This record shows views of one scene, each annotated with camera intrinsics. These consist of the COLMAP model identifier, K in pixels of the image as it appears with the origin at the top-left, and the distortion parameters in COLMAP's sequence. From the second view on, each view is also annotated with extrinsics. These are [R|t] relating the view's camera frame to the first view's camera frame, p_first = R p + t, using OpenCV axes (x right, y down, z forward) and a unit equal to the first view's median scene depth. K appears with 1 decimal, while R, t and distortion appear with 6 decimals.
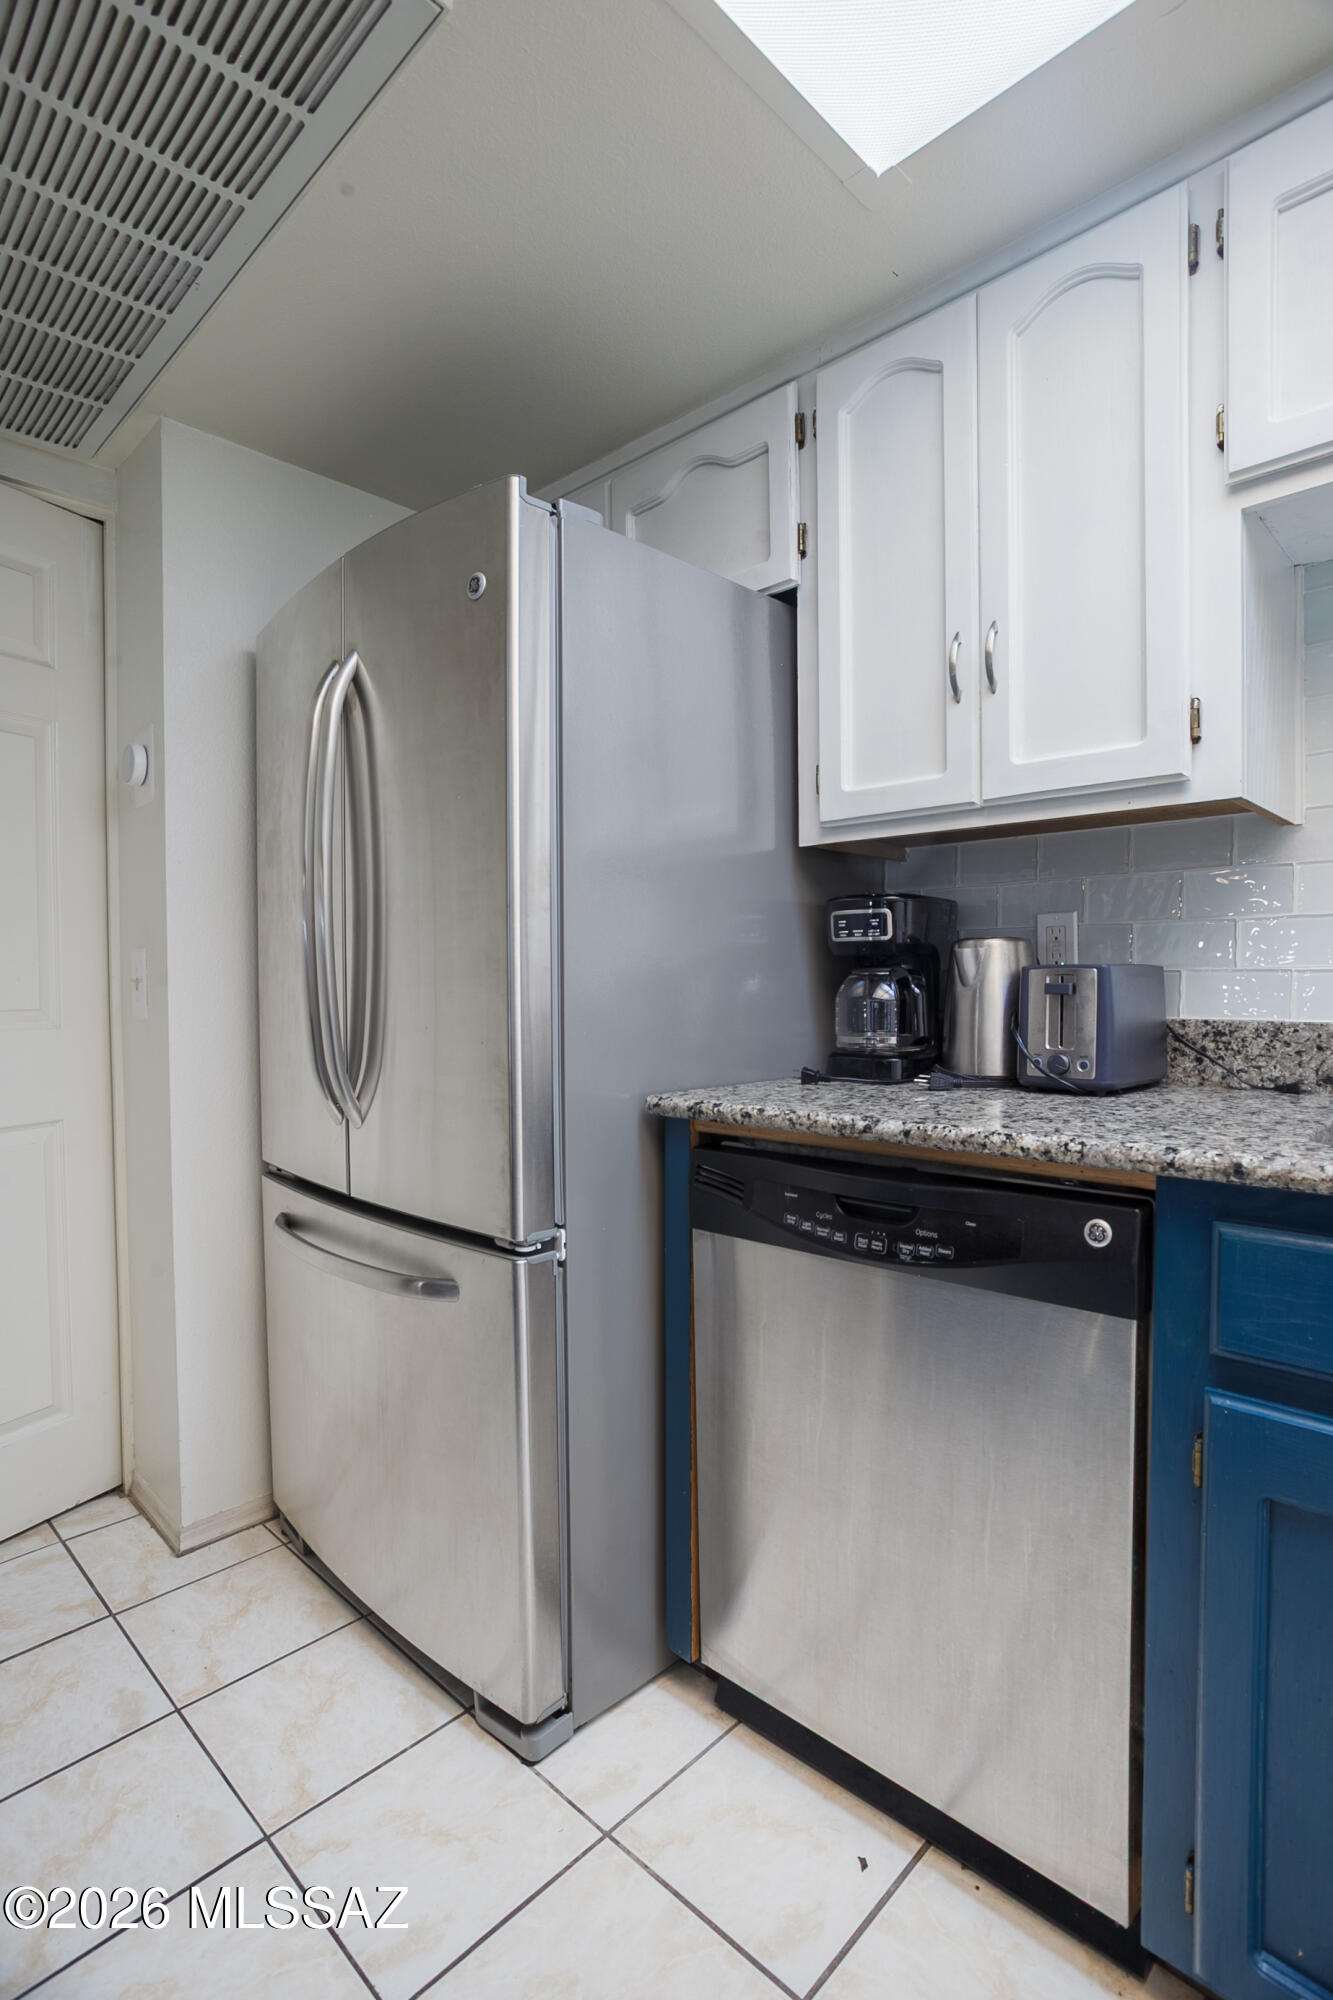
lens RADIAL K [[983.5, 0, 666.6], [0, 983.5, 1007.2], [0, 0, 1]] dist [-0.066125, 0.032478]
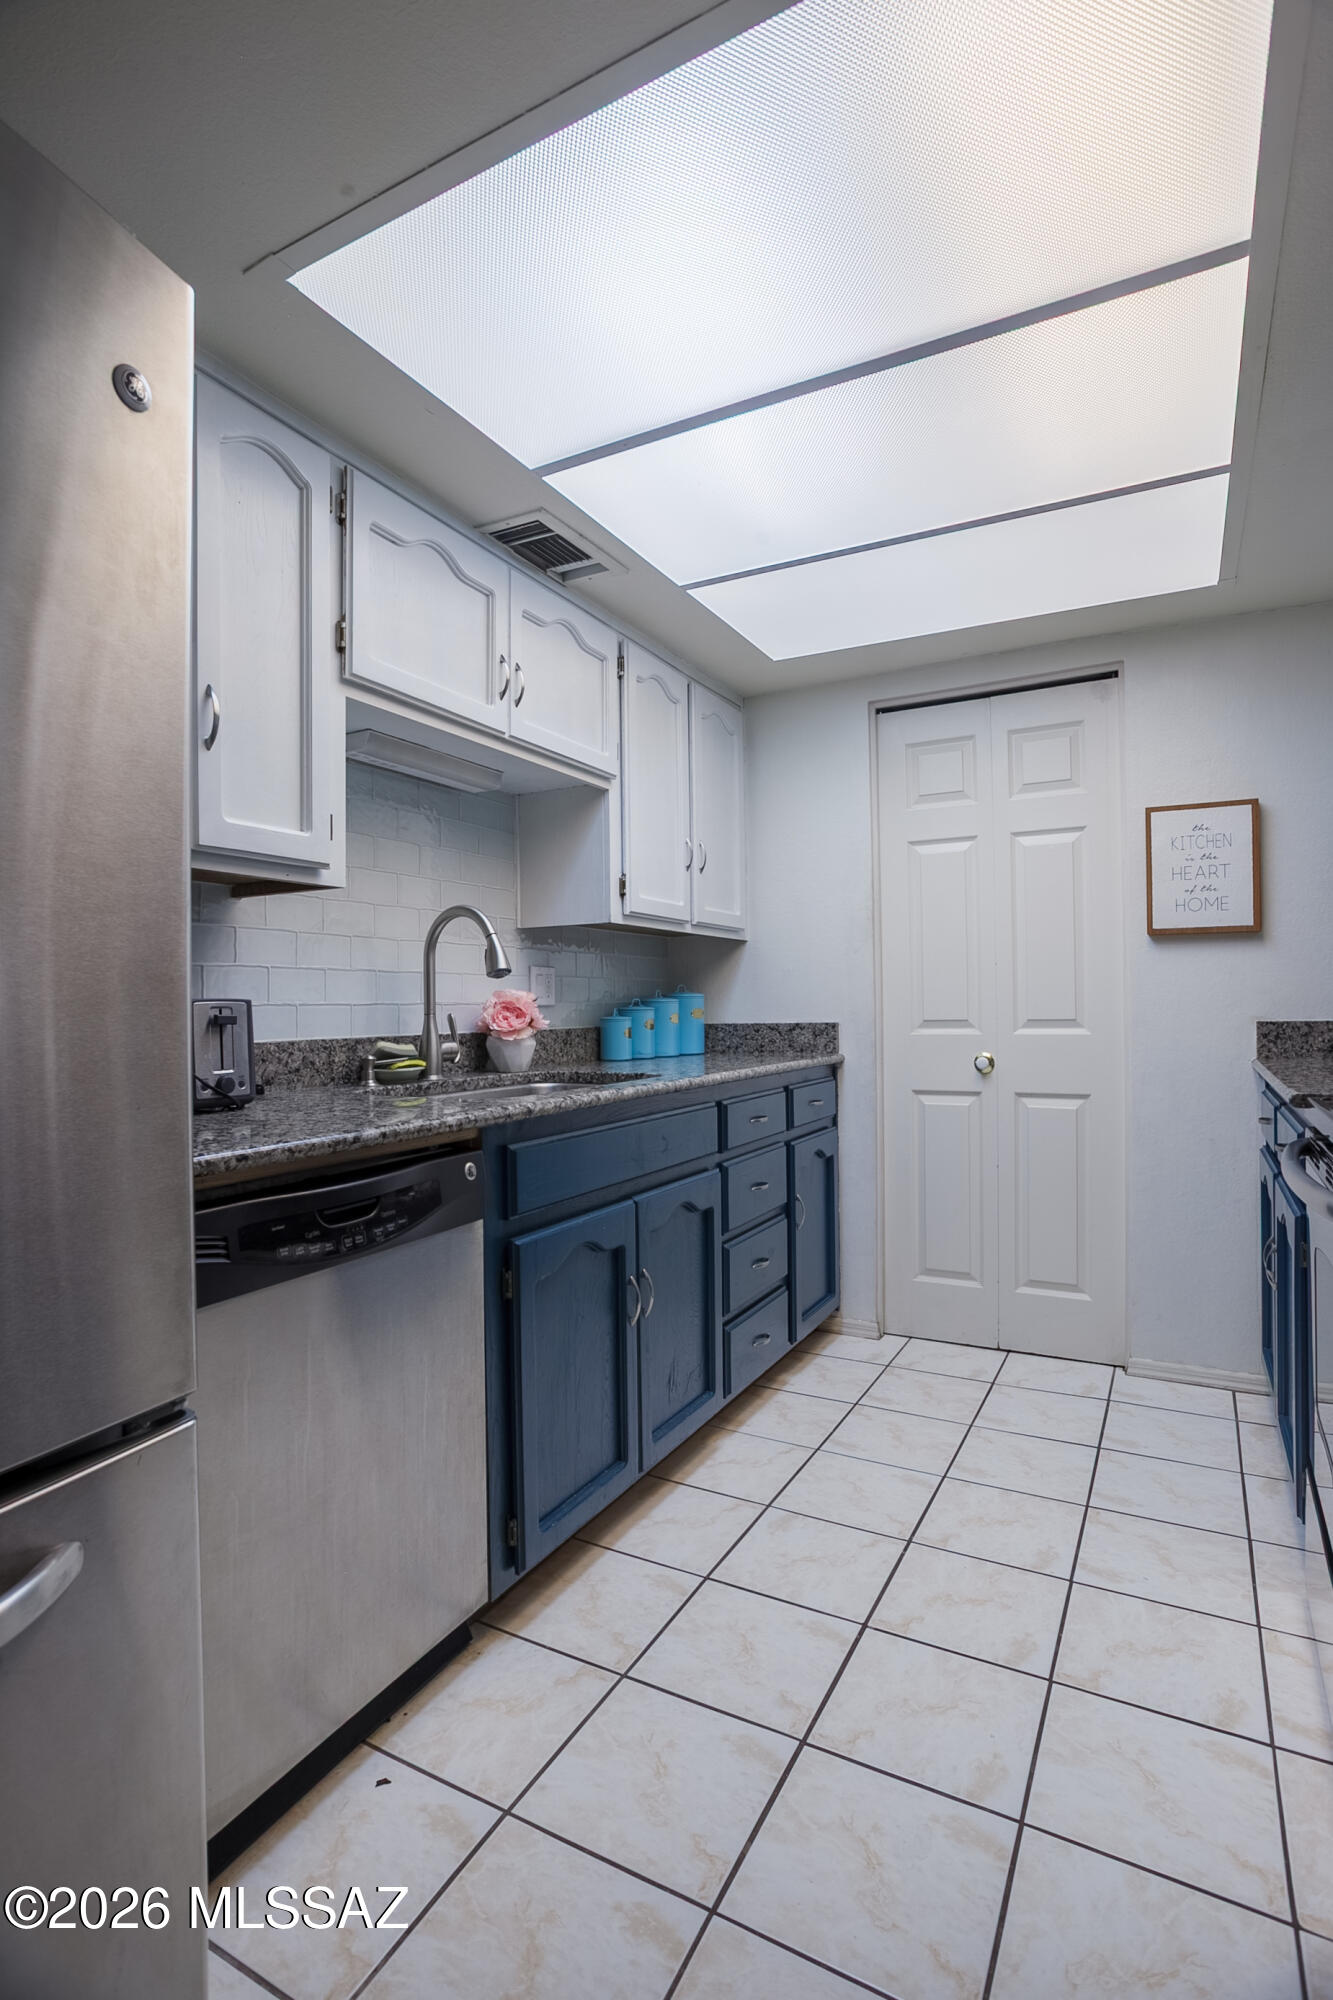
lens RADIAL K [[983.5, 0, 666.6], [0, 983.5, 1007.2], [0, 0, 1]] dist [-0.066125, 0.032478]
pose [[-0.275521, 0.010342, 0.961239, -1.038285], [0.036898, 0.999319, -0.000176, -0.018178], [-0.960587, 0.035420, -0.275715, 0.996141]]
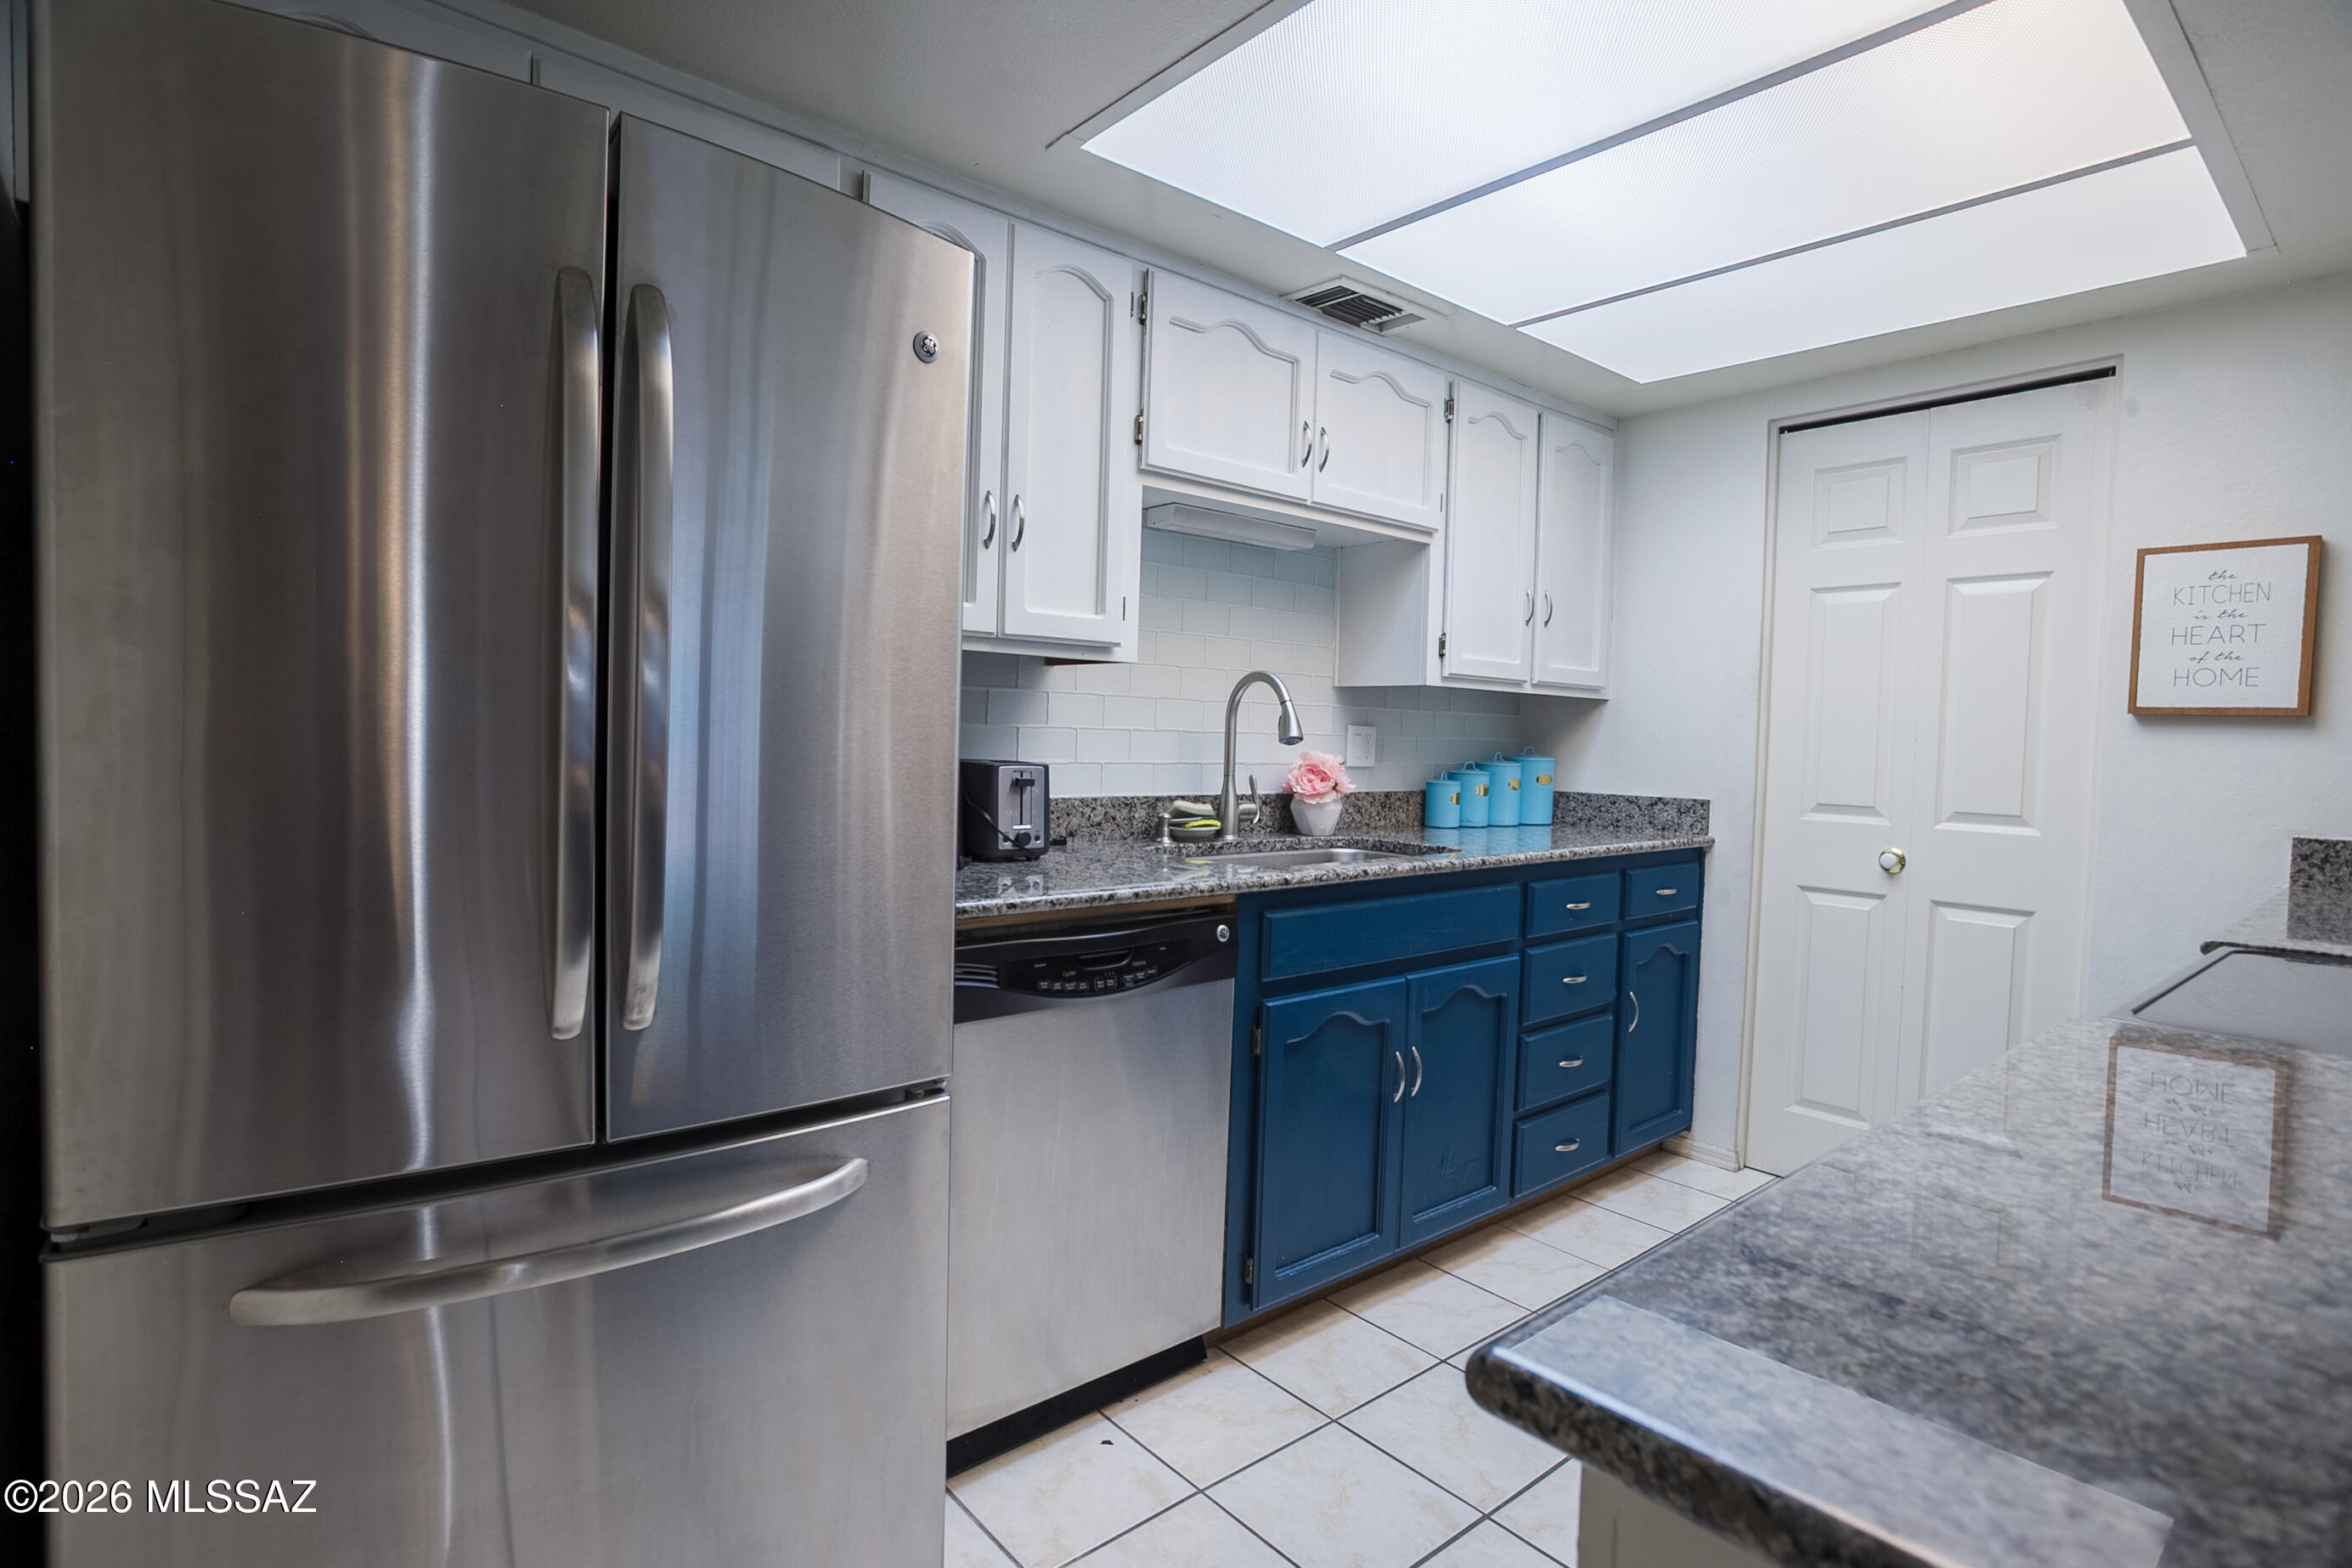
lens RADIAL K [[1156.6, 0, 1161.6], [0, 1156.6, 779.0], [0, 0, 1]] dist [-0.066125, 0.032478]
pose [[0.101467, -0.030274, 0.994378, -1.406264], [-0.005195, 0.999507, 0.030960, -0.089968], [-0.994825, -0.008307, 0.101260, 0.800877]]
